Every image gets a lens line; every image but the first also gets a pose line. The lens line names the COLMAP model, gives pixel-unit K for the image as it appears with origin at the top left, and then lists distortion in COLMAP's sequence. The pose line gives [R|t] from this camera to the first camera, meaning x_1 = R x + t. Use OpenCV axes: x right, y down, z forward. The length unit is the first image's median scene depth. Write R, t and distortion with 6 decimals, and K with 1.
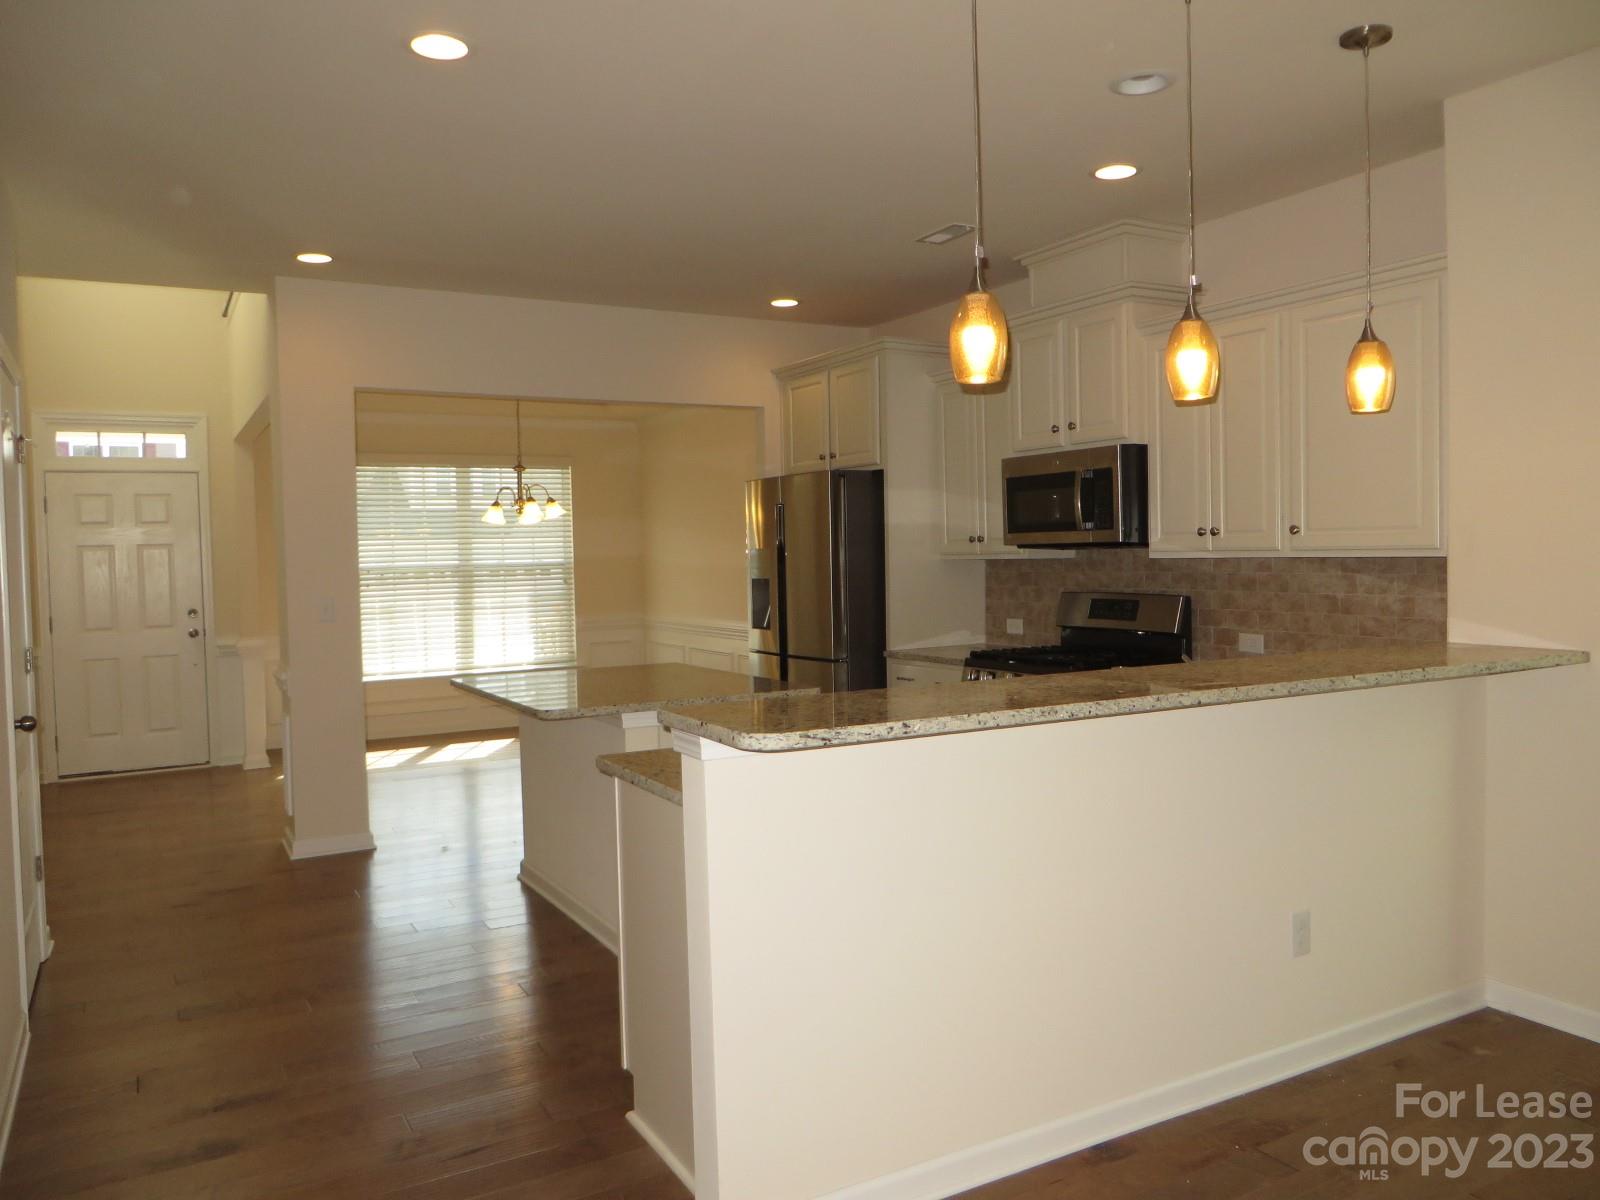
lens RADIAL K [[1190.0, 0, 800.0], [0, 1190.0, 600.0], [0, 0, 1]] dist [-0.001654, 0.000238]
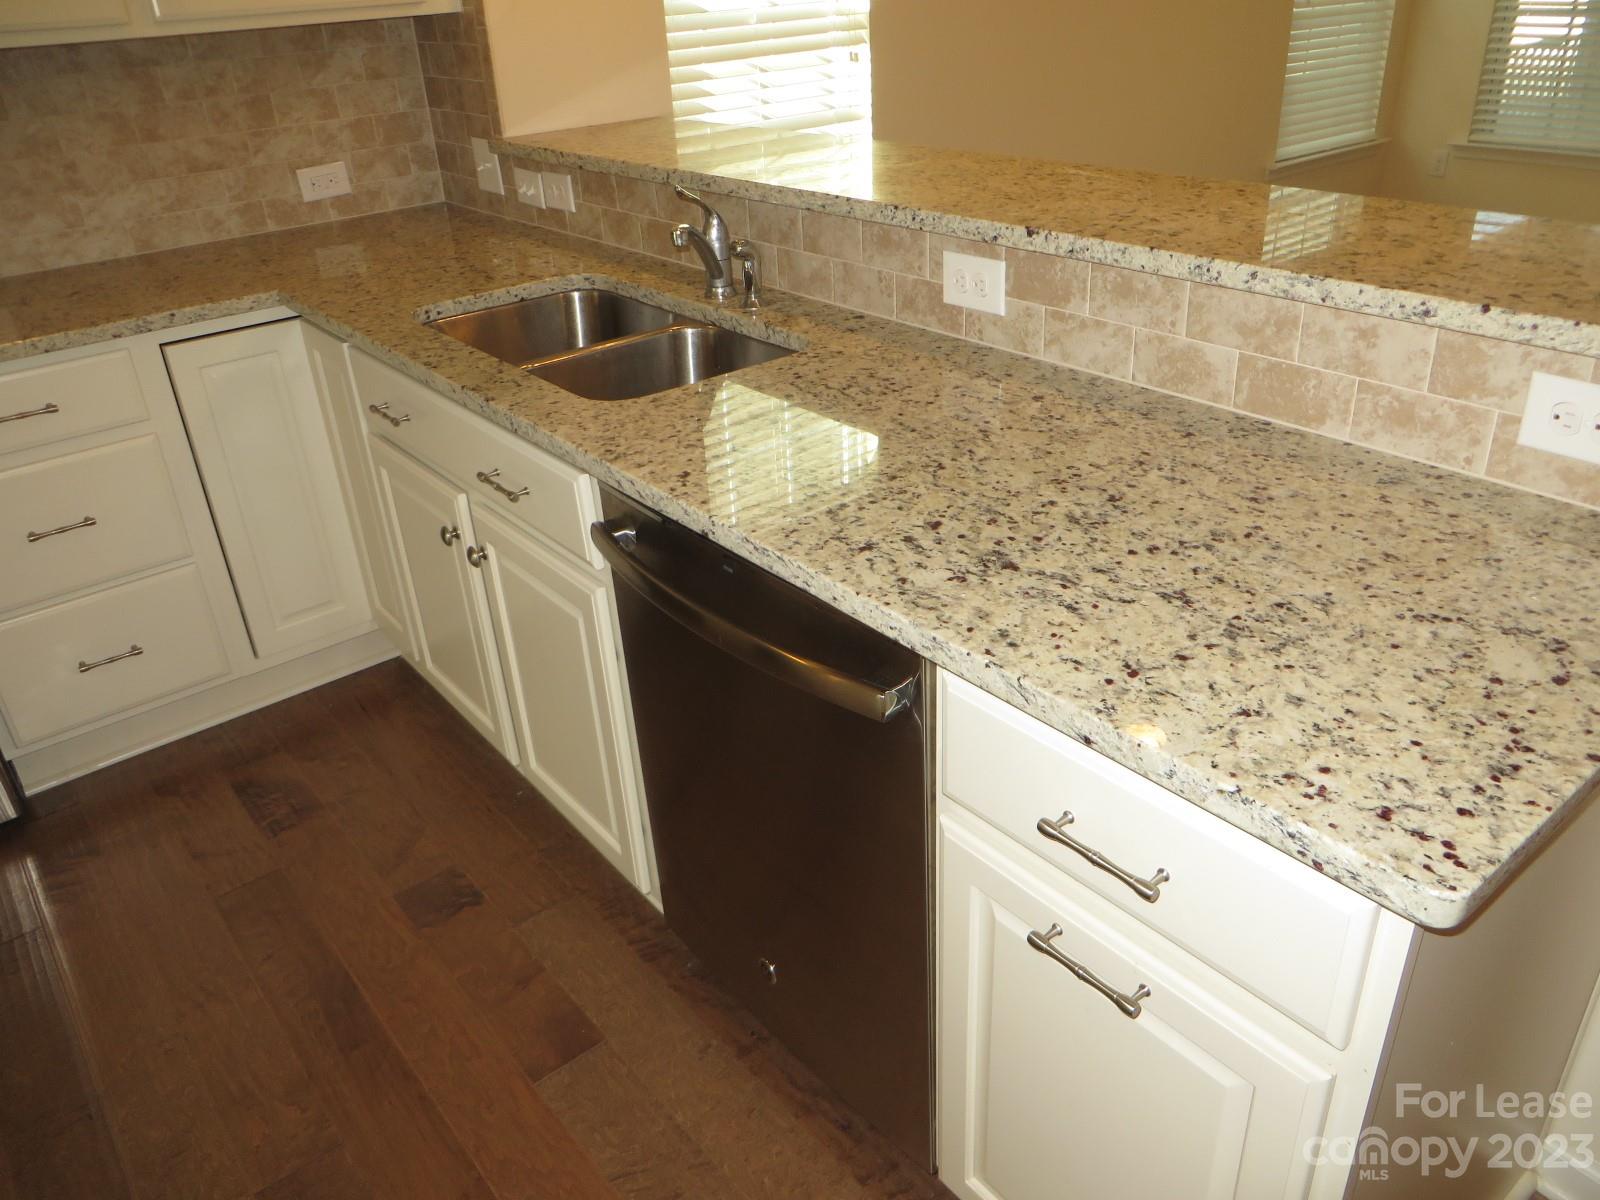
lens RADIAL K [[1195.2, 0, 800.0], [0, 1195.2, 600.0], [0, 0, 1]] dist [-0.020678, -0.001917]
pose [[-0.169864, -0.446764, 0.878378, -0.205804], [0.092142, 0.880226, 0.465523, -0.029506], [-0.981150, 0.160011, -0.108353, 0.707676]]
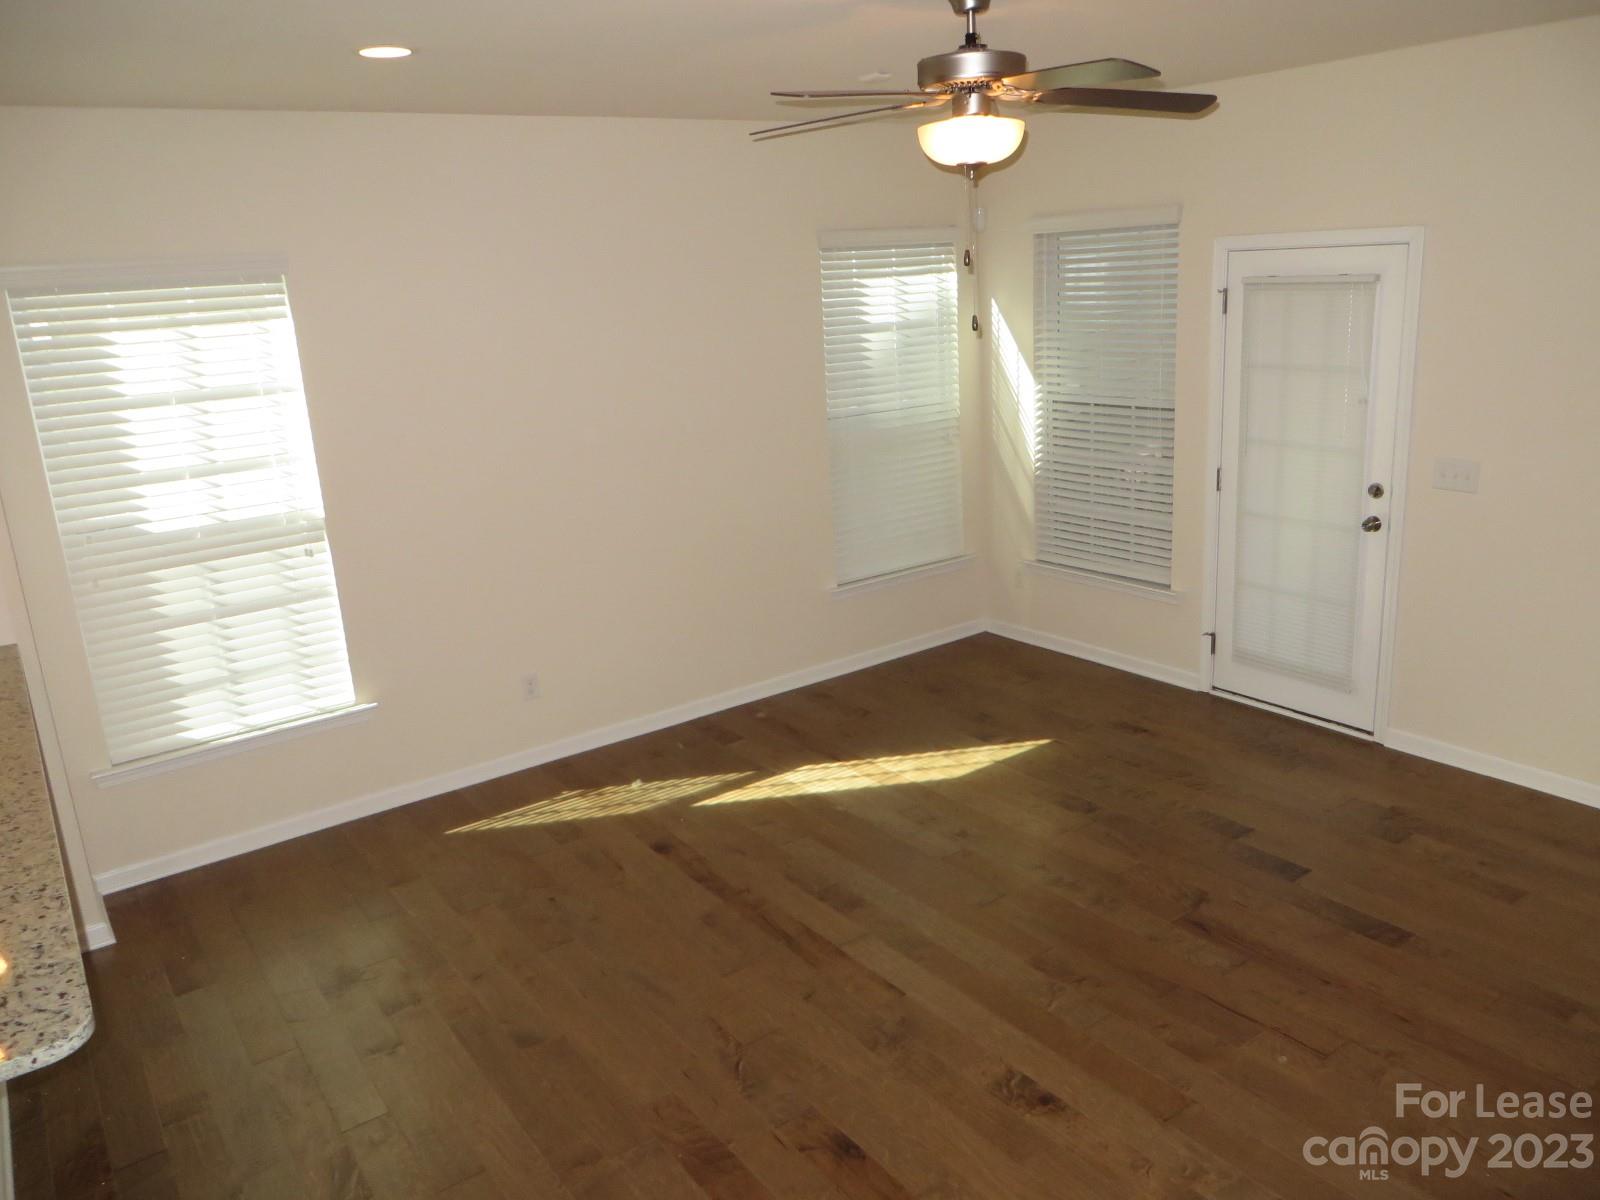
lens RADIAL K [[1186.5, 0, 800.0], [0, 1186.5, 600.0], [0, 0, 1]] dist [-0.054659, -0.000765]
pose [[-0.108954, -0.238967, 0.964896, -0.333286], [0.101668, 0.962905, 0.249954, -0.135670], [-0.988834, 0.125332, -0.080617, 0.225010]]
